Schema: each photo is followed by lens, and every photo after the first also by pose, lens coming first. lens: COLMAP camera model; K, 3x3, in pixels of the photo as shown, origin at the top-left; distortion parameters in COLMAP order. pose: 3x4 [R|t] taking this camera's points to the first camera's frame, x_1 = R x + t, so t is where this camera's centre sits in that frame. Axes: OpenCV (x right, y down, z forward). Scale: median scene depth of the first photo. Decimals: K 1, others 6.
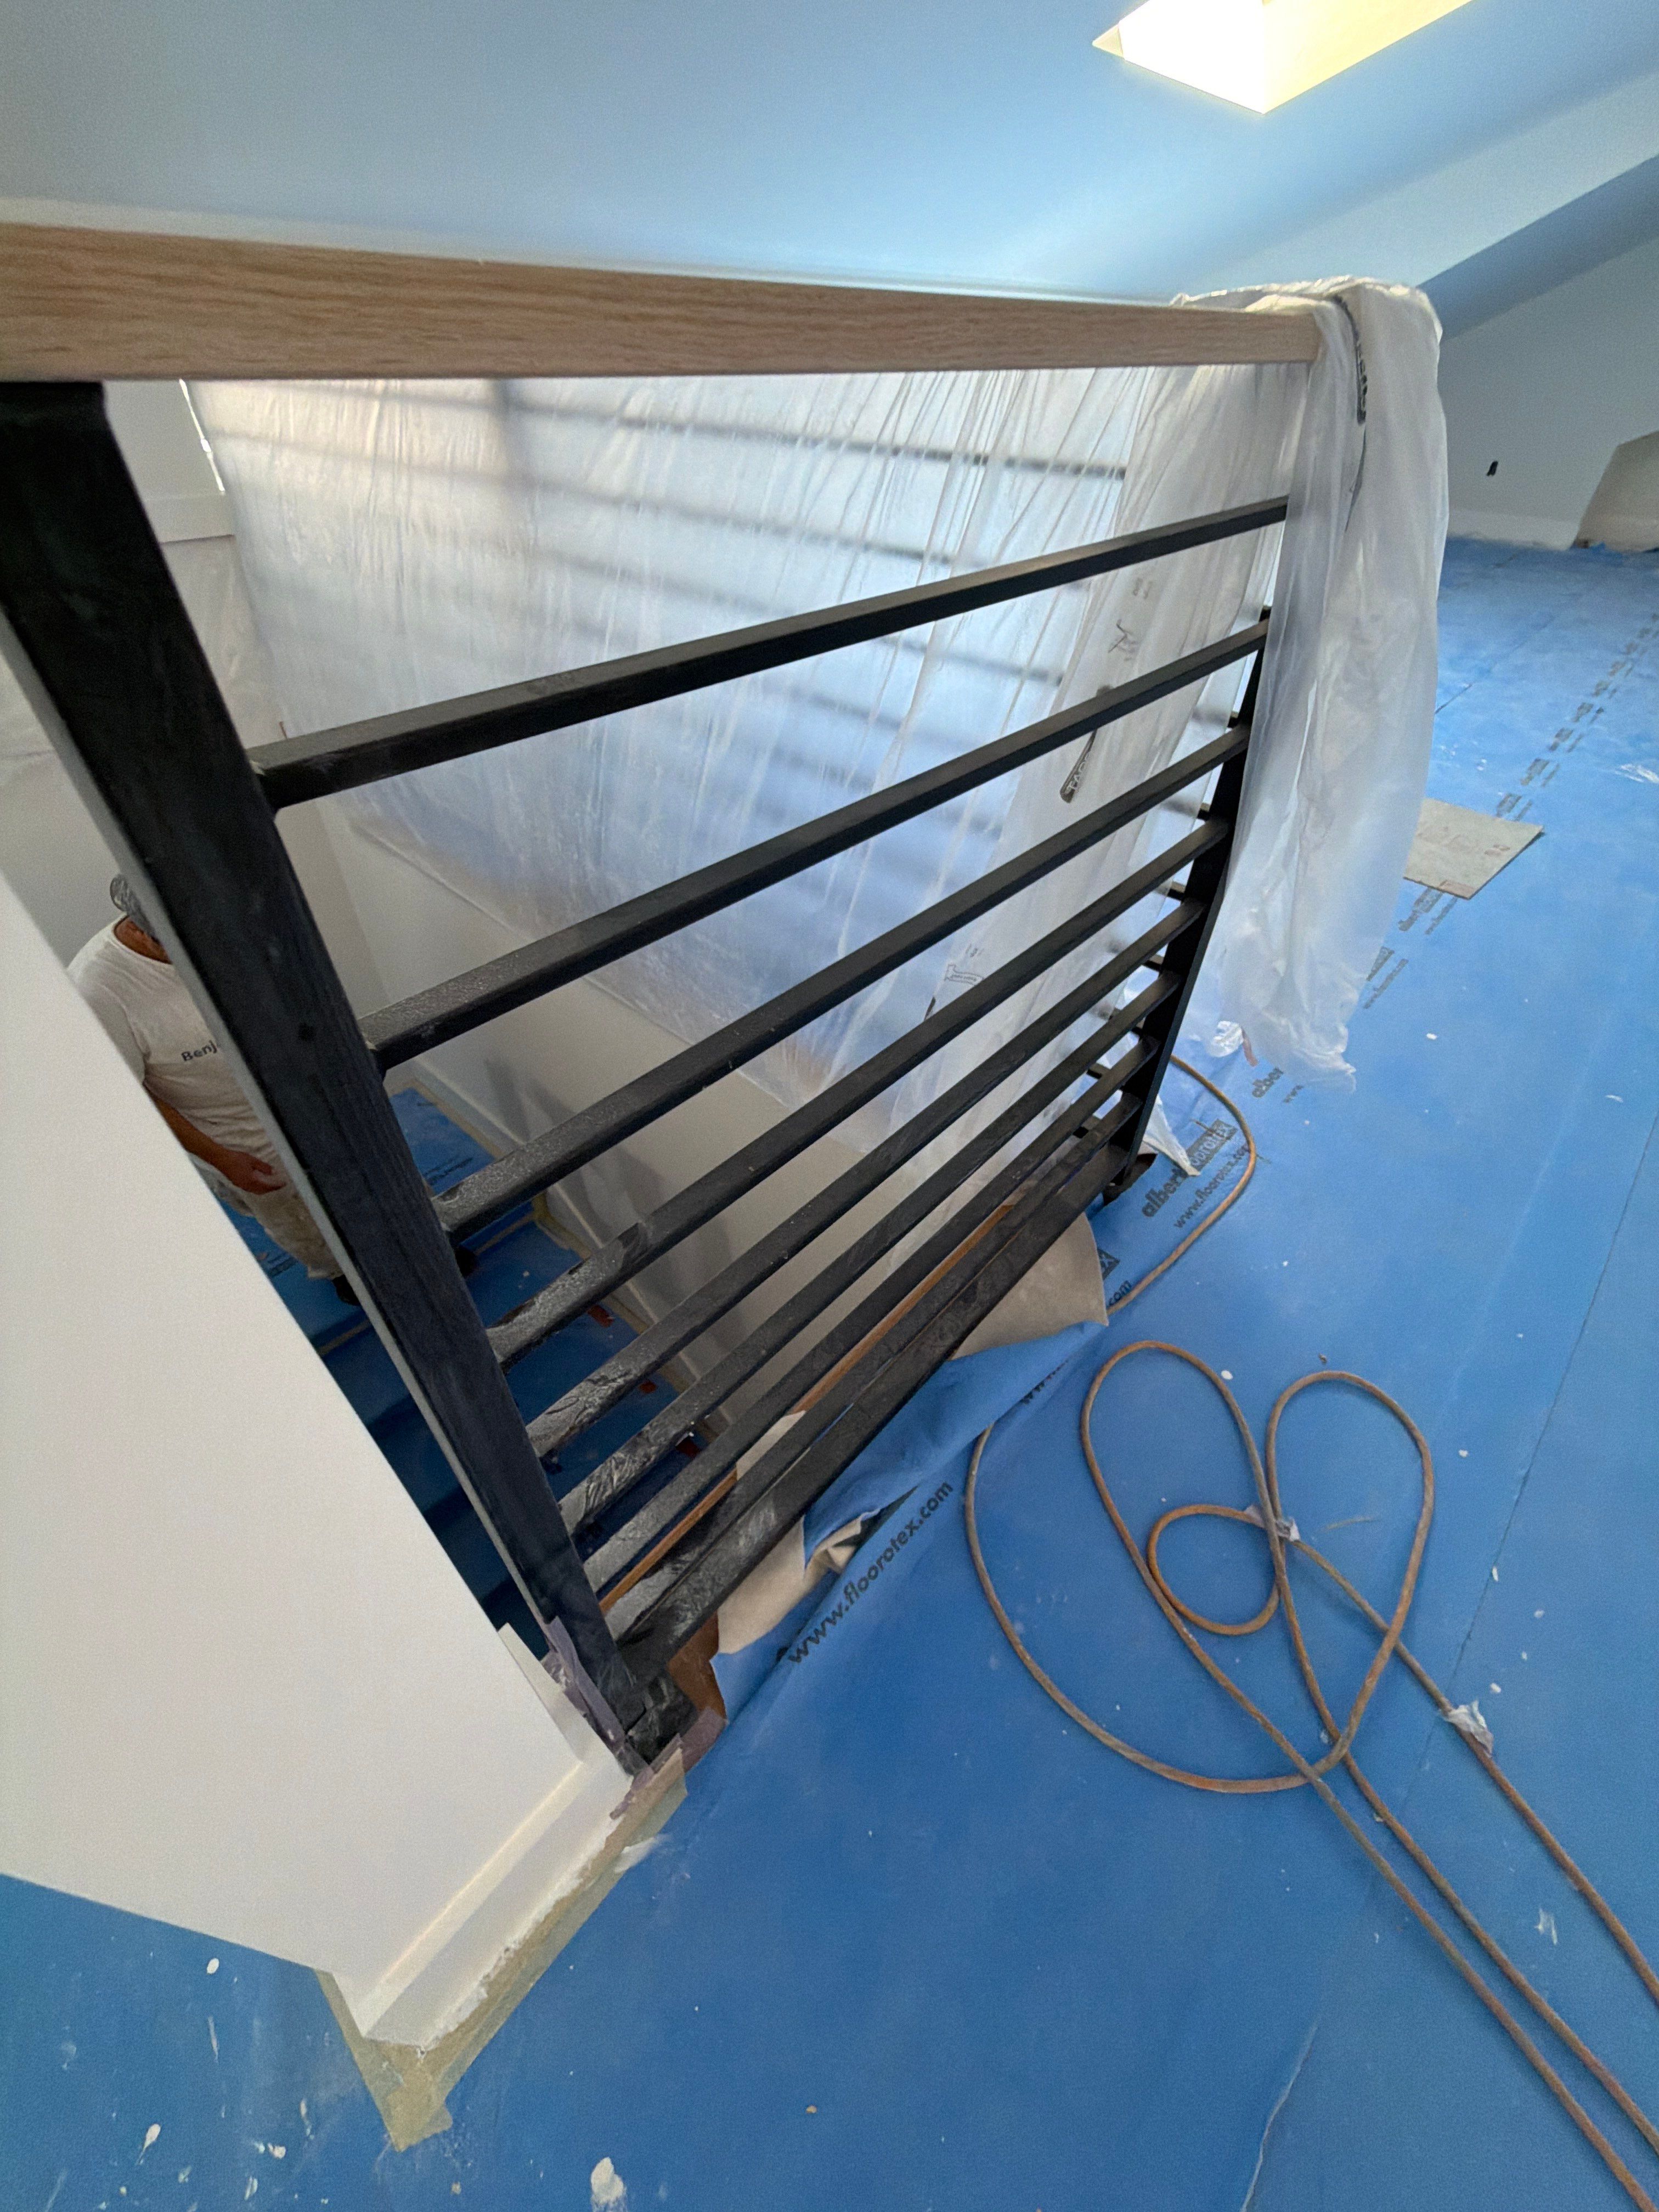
lens RADIAL K [[883.7, 0, 829.5], [0, 883.7, 1106.0], [0, 0, 1]] dist [0.000413, 0.000348]
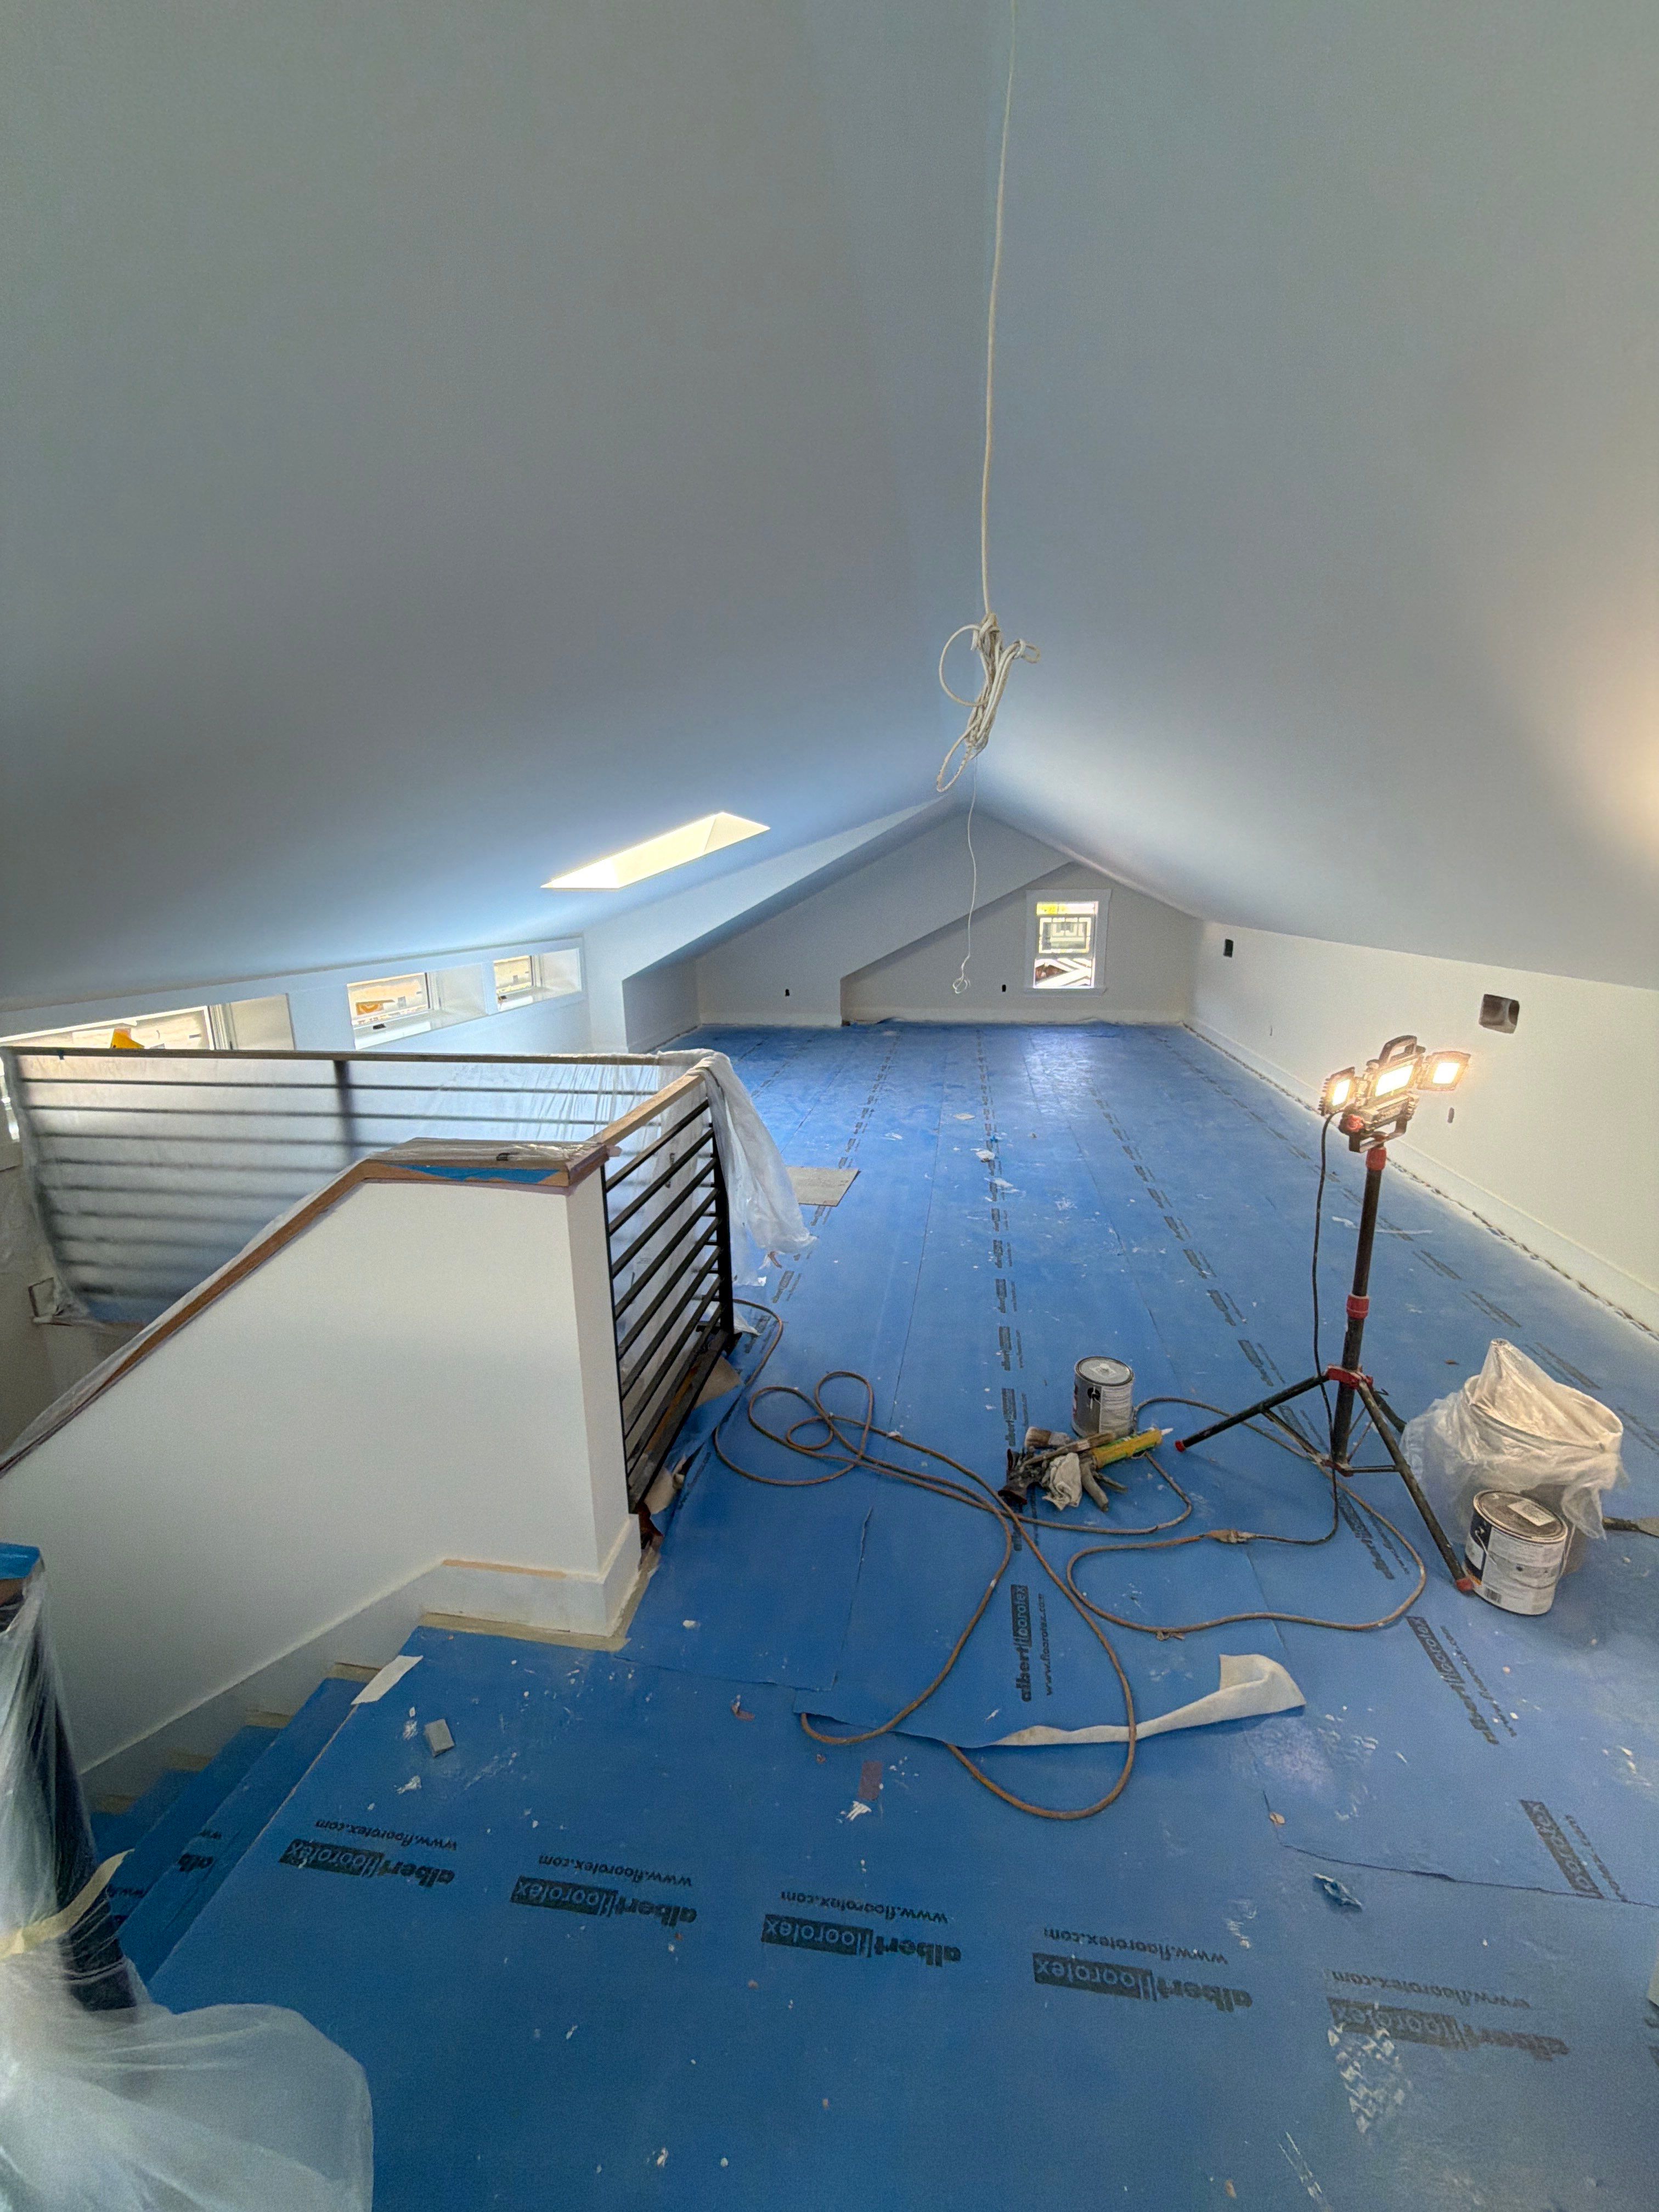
lens RADIAL K [[883.7, 0, 829.5], [0, 883.7, 1106.0], [0, 0, 1]] dist [0.000413, 0.000348]
pose [[0.834298, -0.153635, 0.529475, -0.647180], [0.379469, 0.856717, -0.349343, 0.521281], [-0.399939, 0.492375, 0.773056, -1.309200]]
